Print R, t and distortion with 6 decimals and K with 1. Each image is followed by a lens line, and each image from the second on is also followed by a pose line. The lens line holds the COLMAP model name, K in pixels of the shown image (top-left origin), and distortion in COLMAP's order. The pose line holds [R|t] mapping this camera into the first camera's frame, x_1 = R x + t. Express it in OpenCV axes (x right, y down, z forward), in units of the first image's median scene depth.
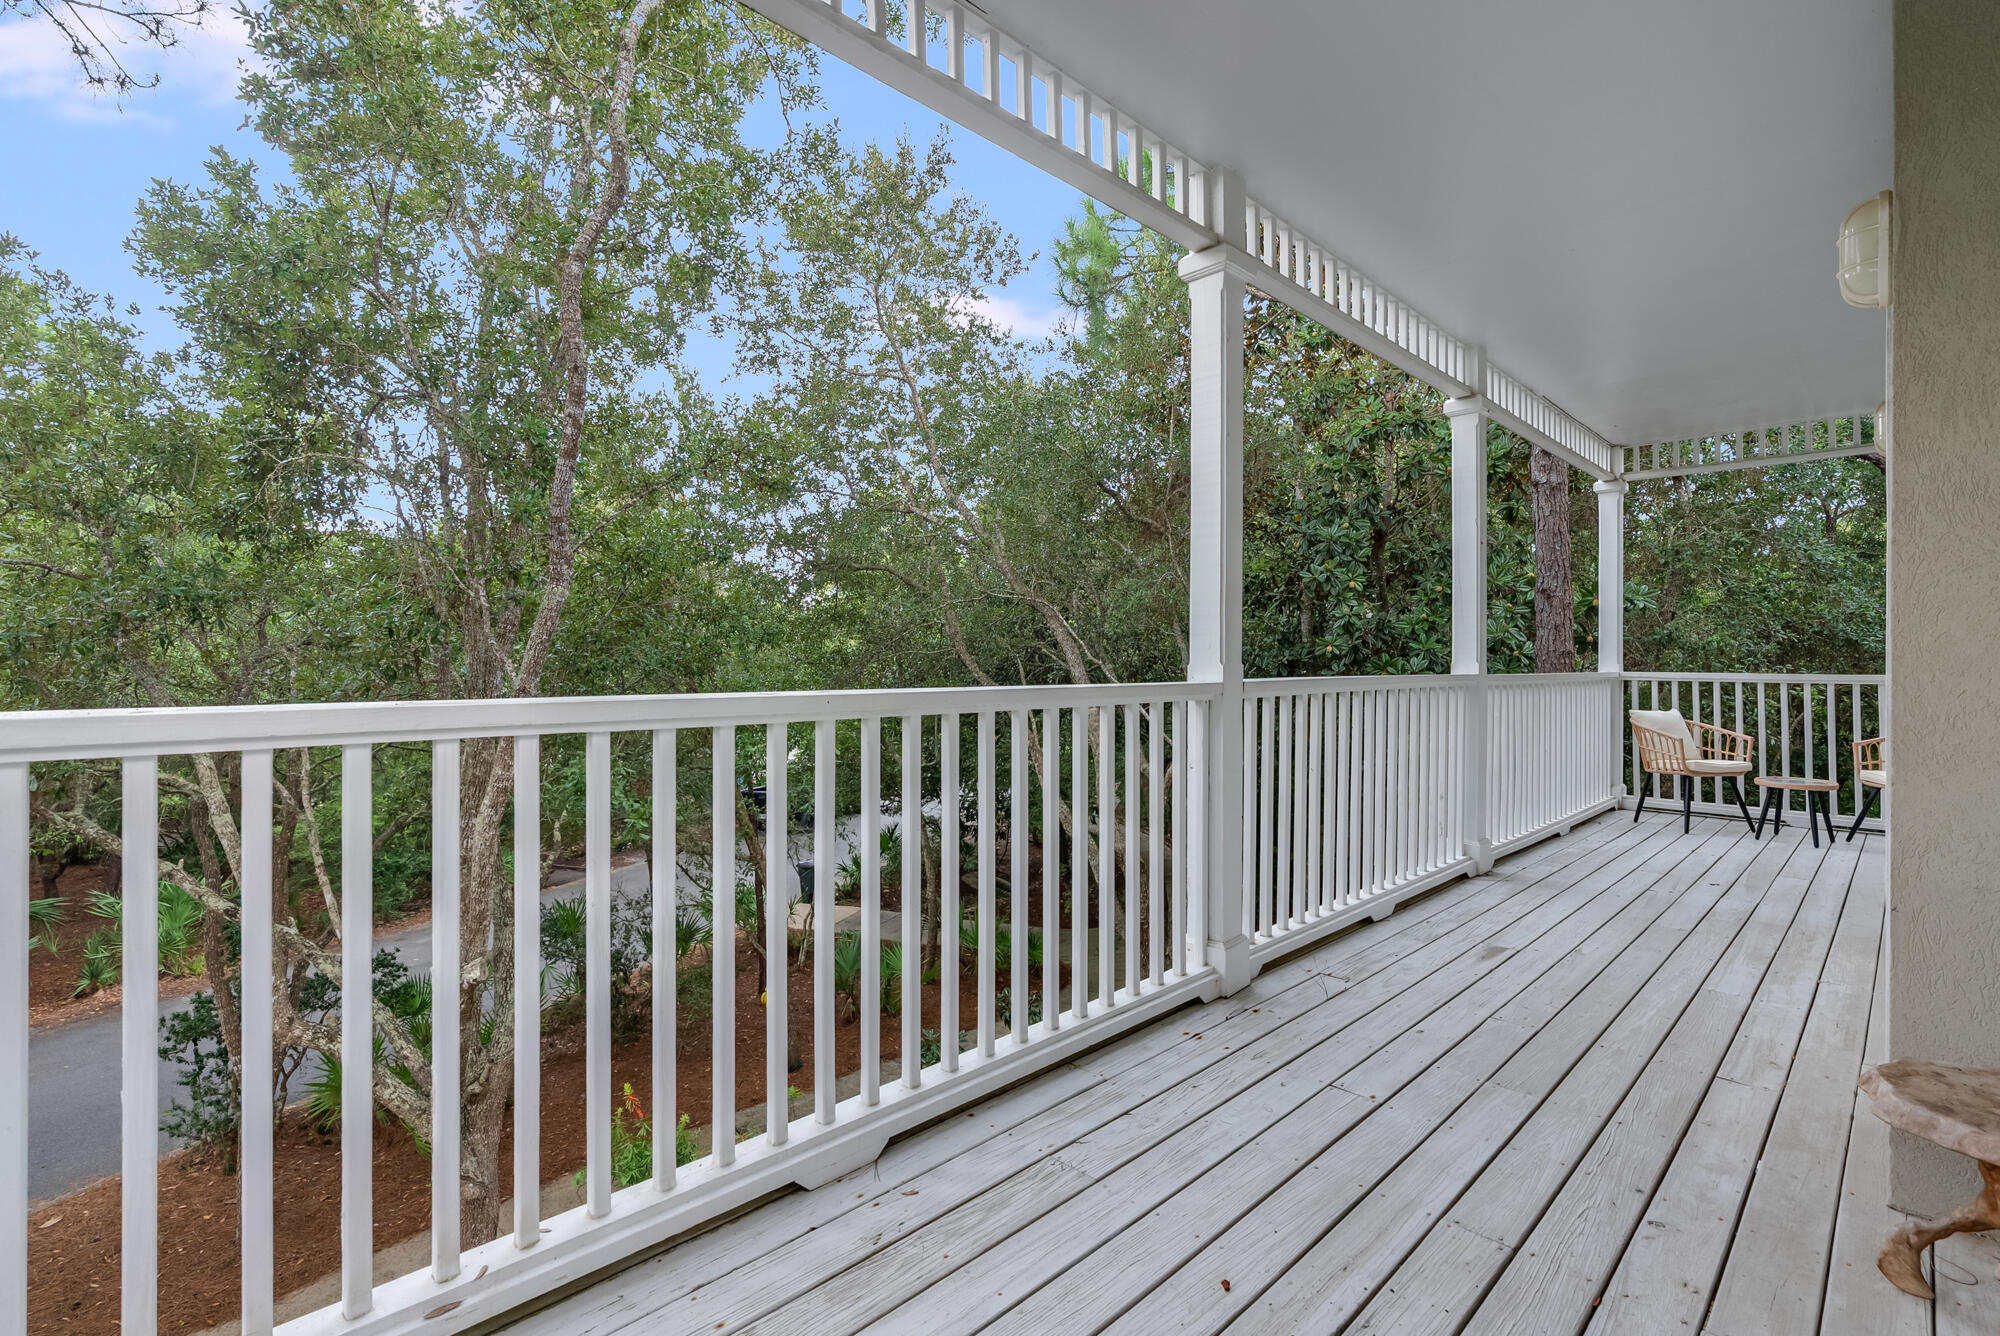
lens RADIAL K [[917.0, 0, 1001.5], [0, 917.0, 659.3], [0, 0, 1]] dist [-0.002562, -0.000159]
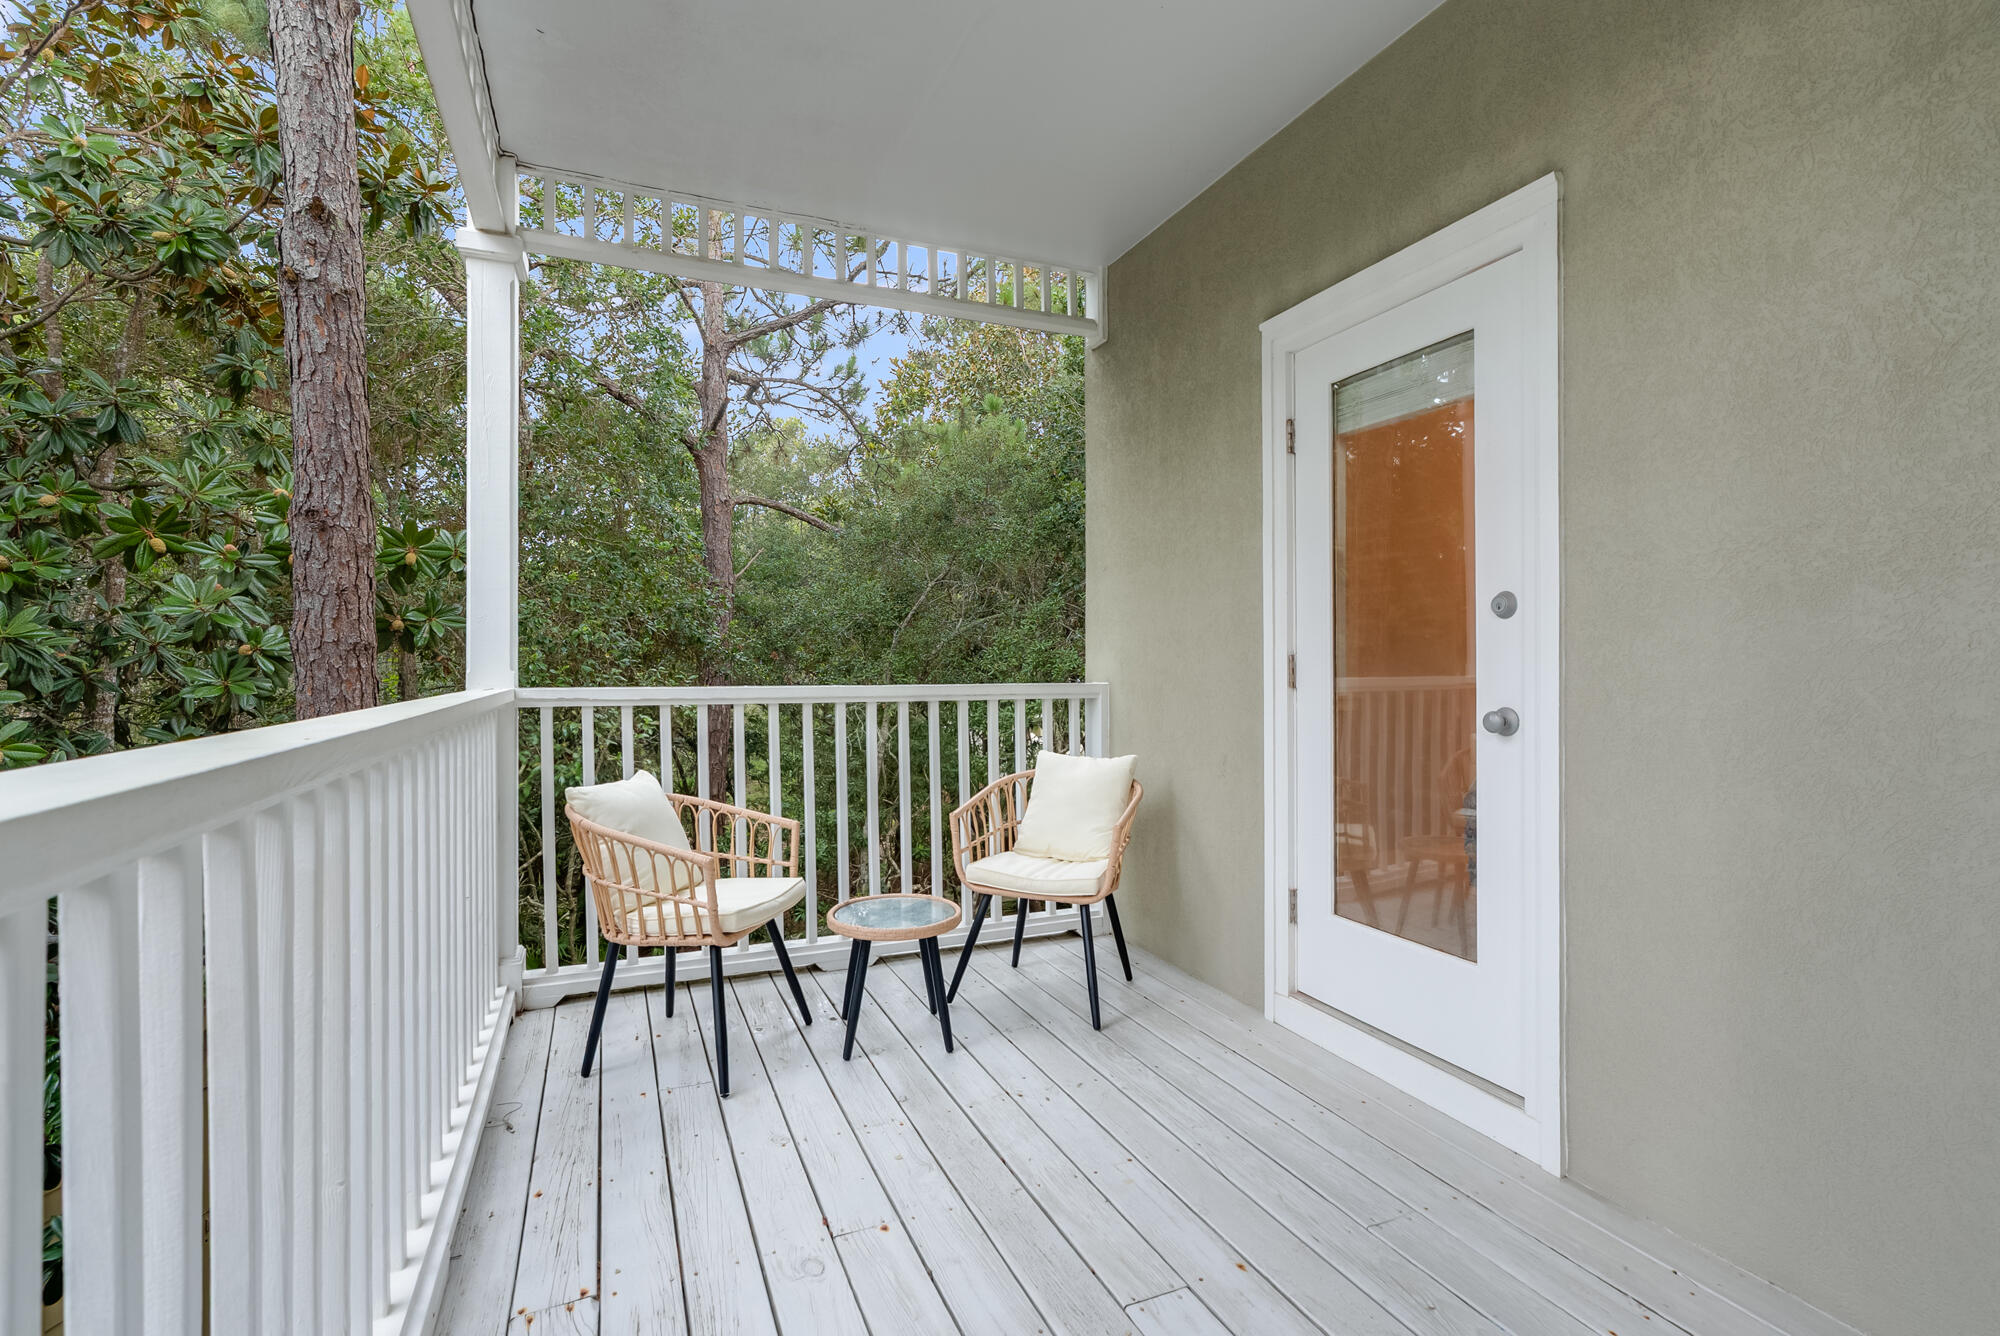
lens RADIAL K [[917.0, 0, 1001.5], [0, 917.0, 659.3], [0, 0, 1]] dist [-0.002562, -0.000159]
pose [[0.367546, 0.002532, 0.930002, 0.359037], [0.003605, 0.999985, -0.004147, 0.002748], [-0.929998, 0.004877, 0.367532, 0.626940]]
